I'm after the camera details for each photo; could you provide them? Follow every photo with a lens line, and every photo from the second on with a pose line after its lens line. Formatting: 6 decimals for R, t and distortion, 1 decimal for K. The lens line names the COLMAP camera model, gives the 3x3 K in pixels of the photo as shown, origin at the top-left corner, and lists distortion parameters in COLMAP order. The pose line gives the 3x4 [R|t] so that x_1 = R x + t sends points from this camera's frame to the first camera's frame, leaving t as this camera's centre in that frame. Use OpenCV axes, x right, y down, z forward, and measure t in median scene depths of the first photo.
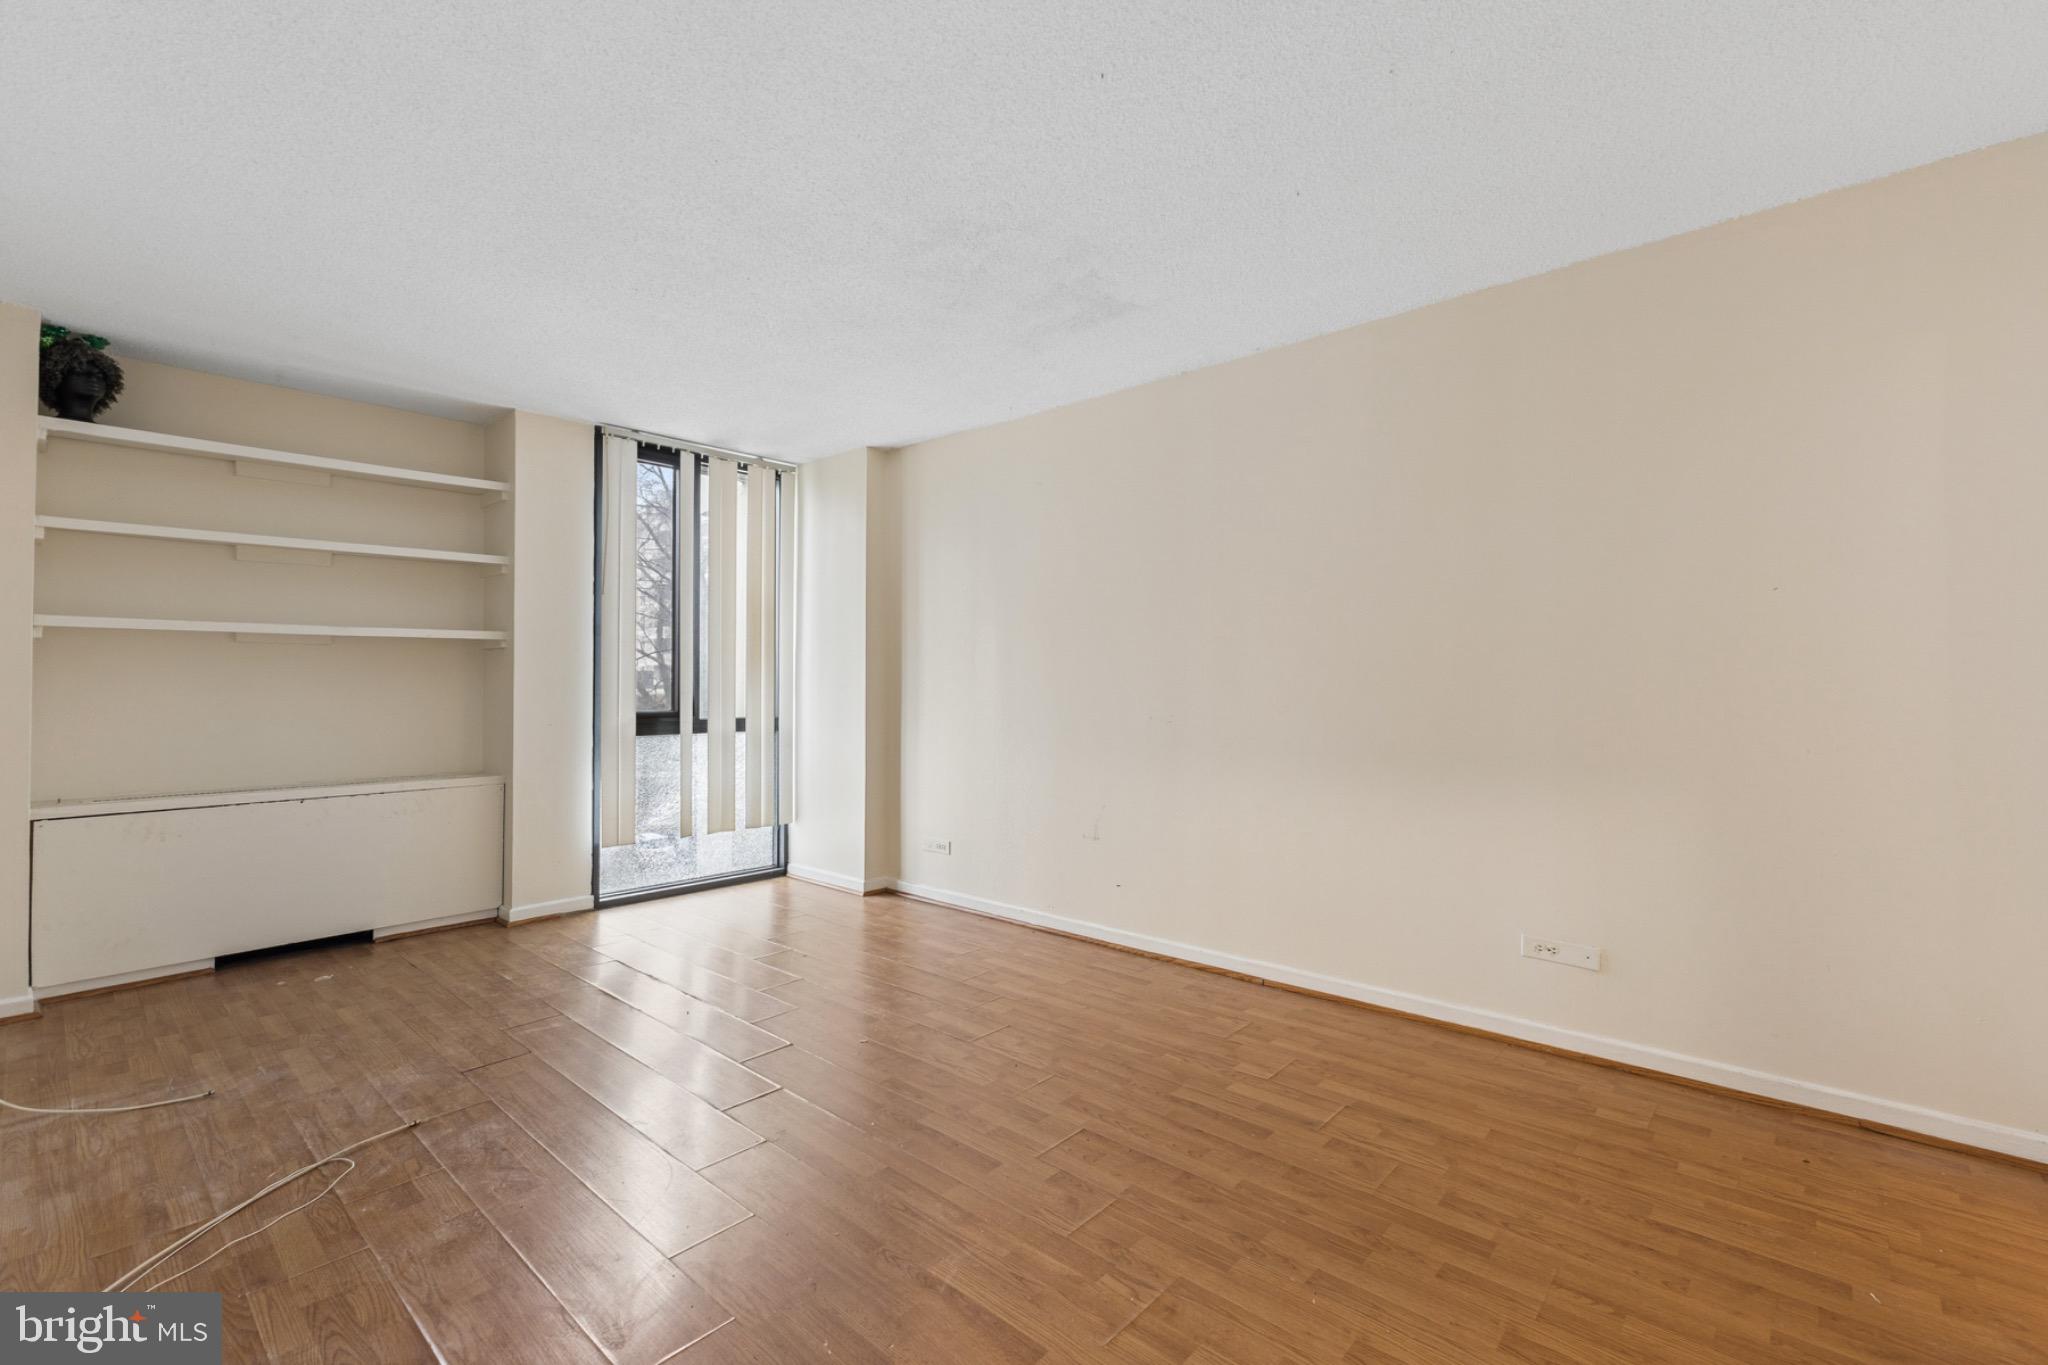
lens RADIAL K [[884.8, 0, 1031.2], [0, 884.8, 694.7], [0, 0, 1]] dist [-0.001690, -0.000189]
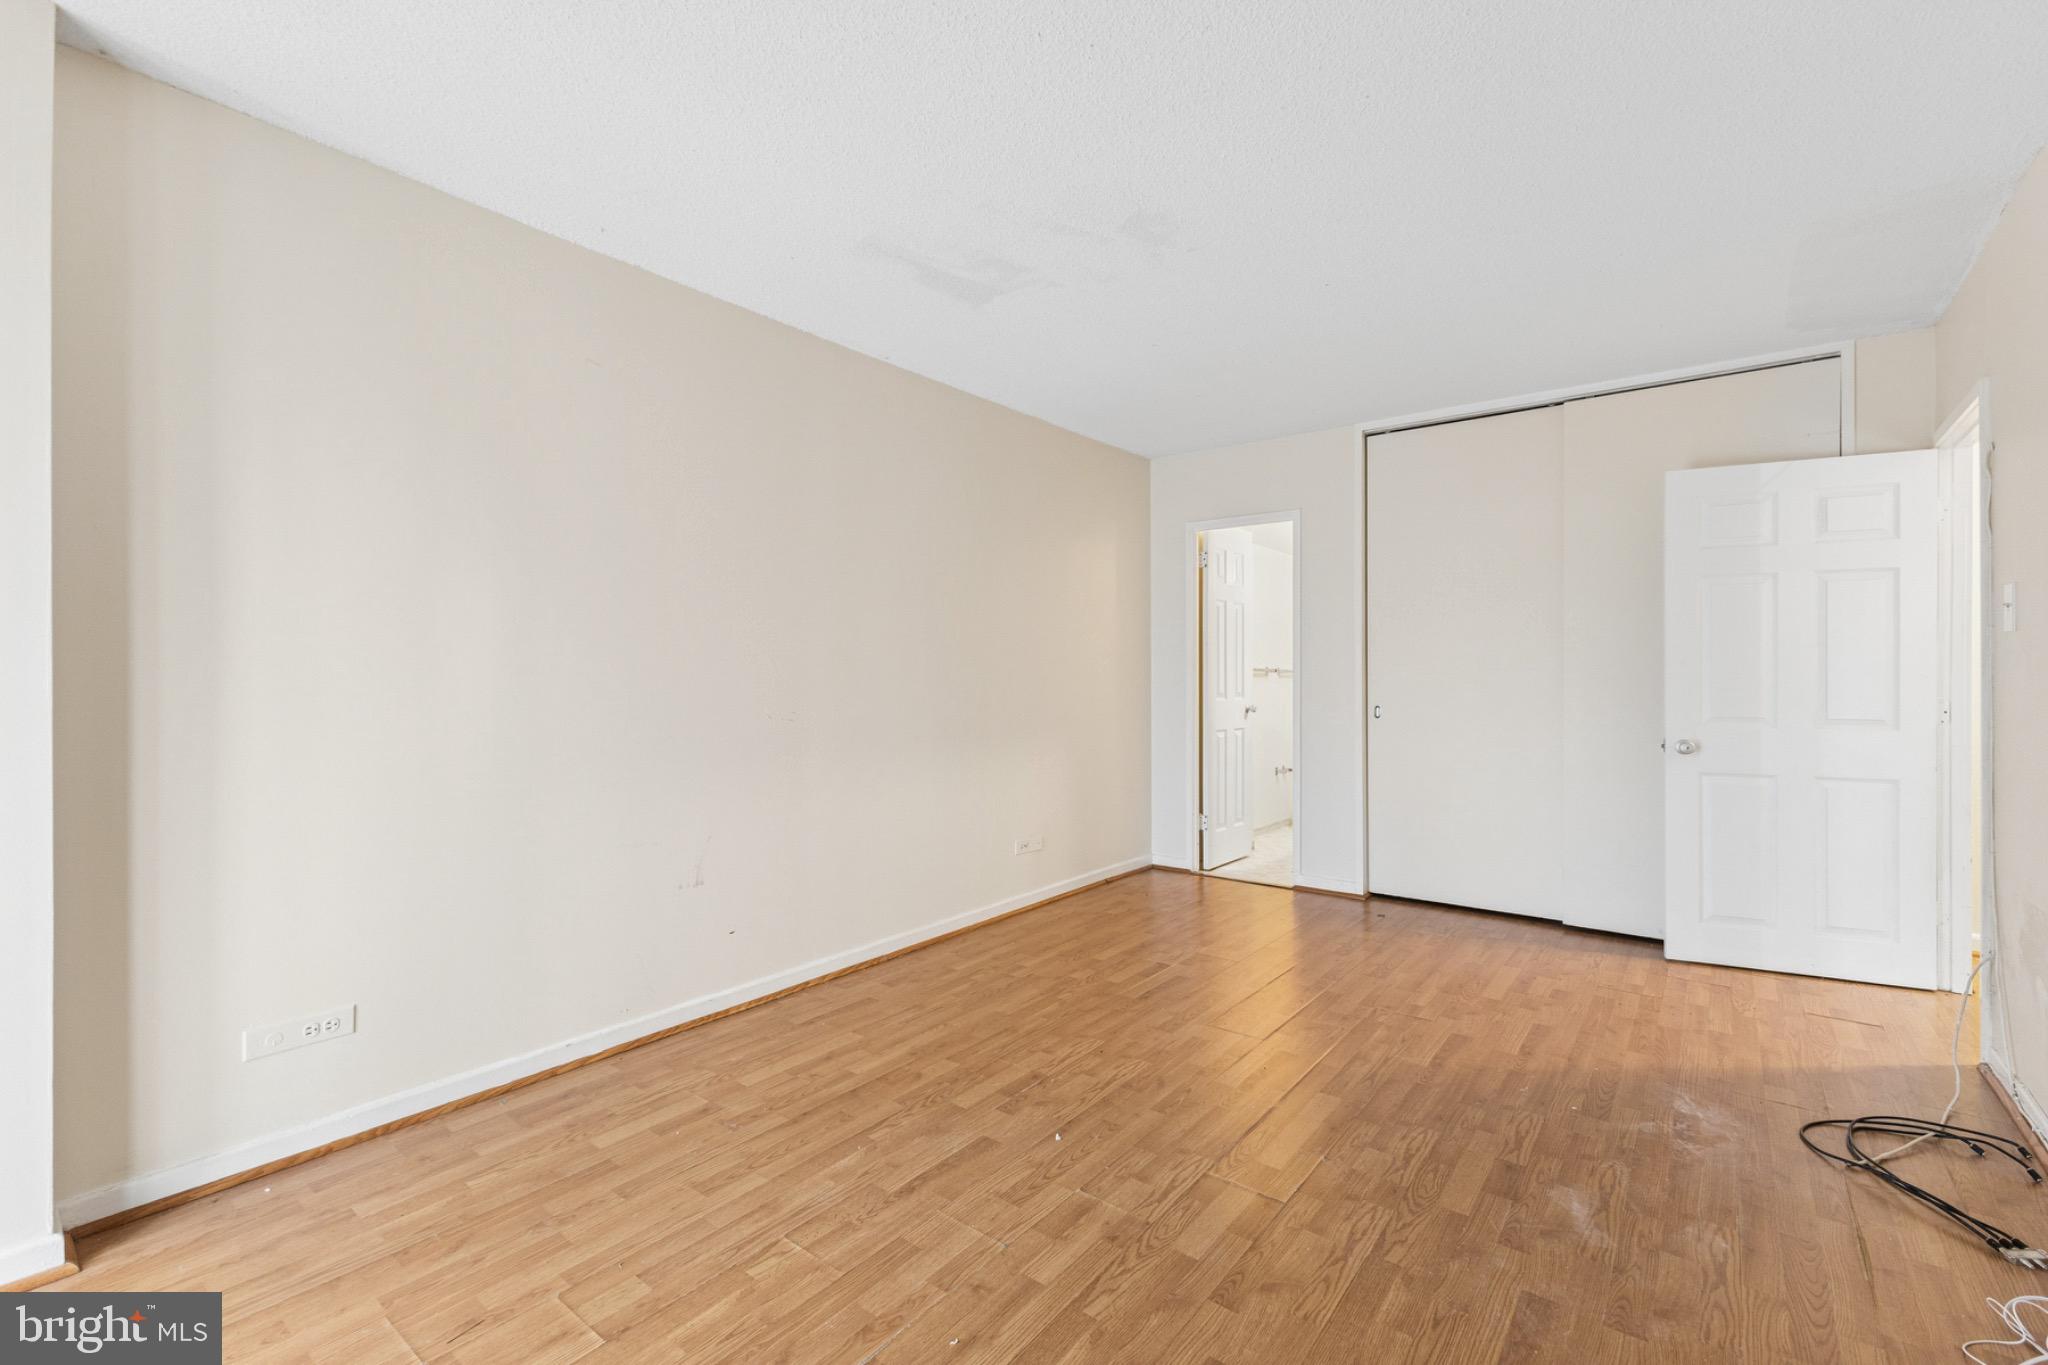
lens RADIAL K [[884.8, 0, 1029.8], [0, 884.8, 665.0], [0, 0, 1]] dist [-0.001690, -0.000189]
pose [[-0.055729, 0.011410, 0.998381, -0.894418], [0.017410, 0.999794, -0.010455, -0.008869], [-0.998294, 0.016799, -0.055917, 0.991252]]
